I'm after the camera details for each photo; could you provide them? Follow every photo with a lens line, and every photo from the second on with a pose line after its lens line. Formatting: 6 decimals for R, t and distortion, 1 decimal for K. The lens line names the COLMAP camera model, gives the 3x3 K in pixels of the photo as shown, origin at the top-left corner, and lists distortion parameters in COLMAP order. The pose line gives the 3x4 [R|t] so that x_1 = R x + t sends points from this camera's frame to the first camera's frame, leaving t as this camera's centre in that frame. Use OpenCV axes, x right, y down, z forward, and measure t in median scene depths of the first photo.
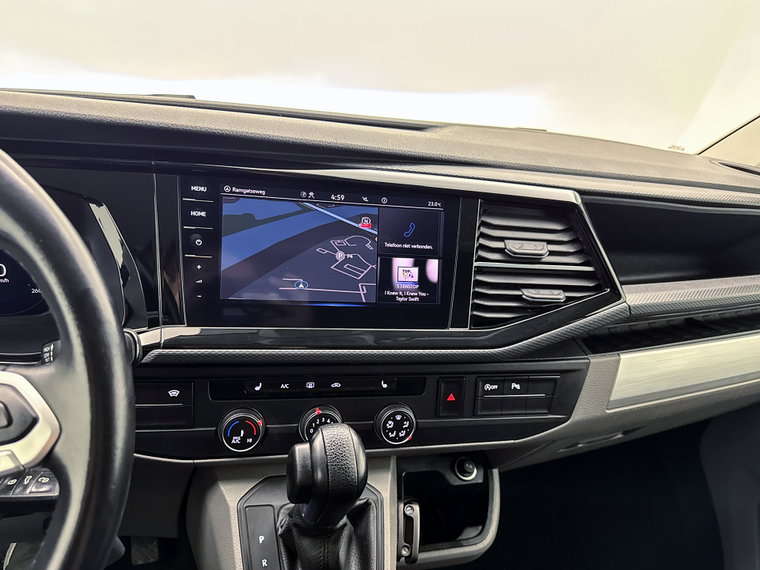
lens RADIAL K [[582.3, 0, 380.0], [0, 582.3, 285.0], [0, 0, 1]] dist [0.061051, -0.001158]
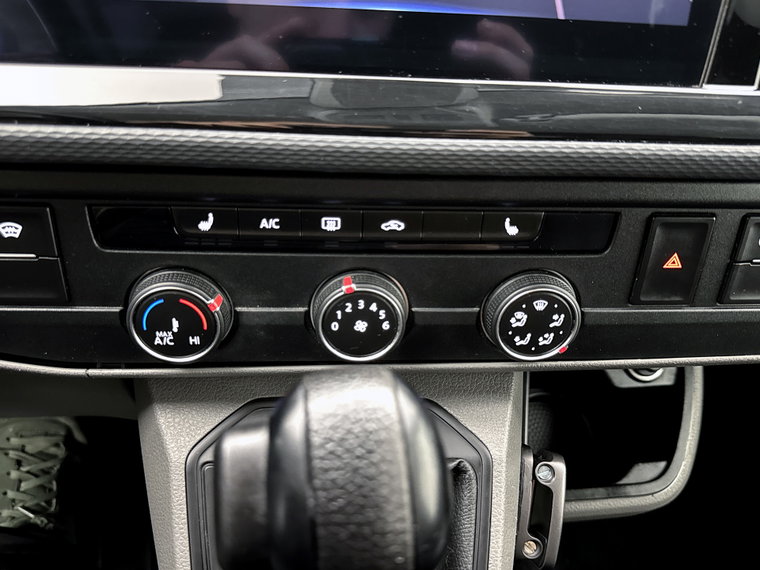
lens RADIAL K [[634.4, 0, 380.0], [0, 634.4, 285.0], [0, 0, 1]] dist [0.087849, -0.228663]
pose [[0.983595, 0.062295, -0.169293, -0.005257], [-0.004558, 0.946763, 0.321901, 0.063915], [0.180333, -0.315848, 0.931515, 0.541412]]
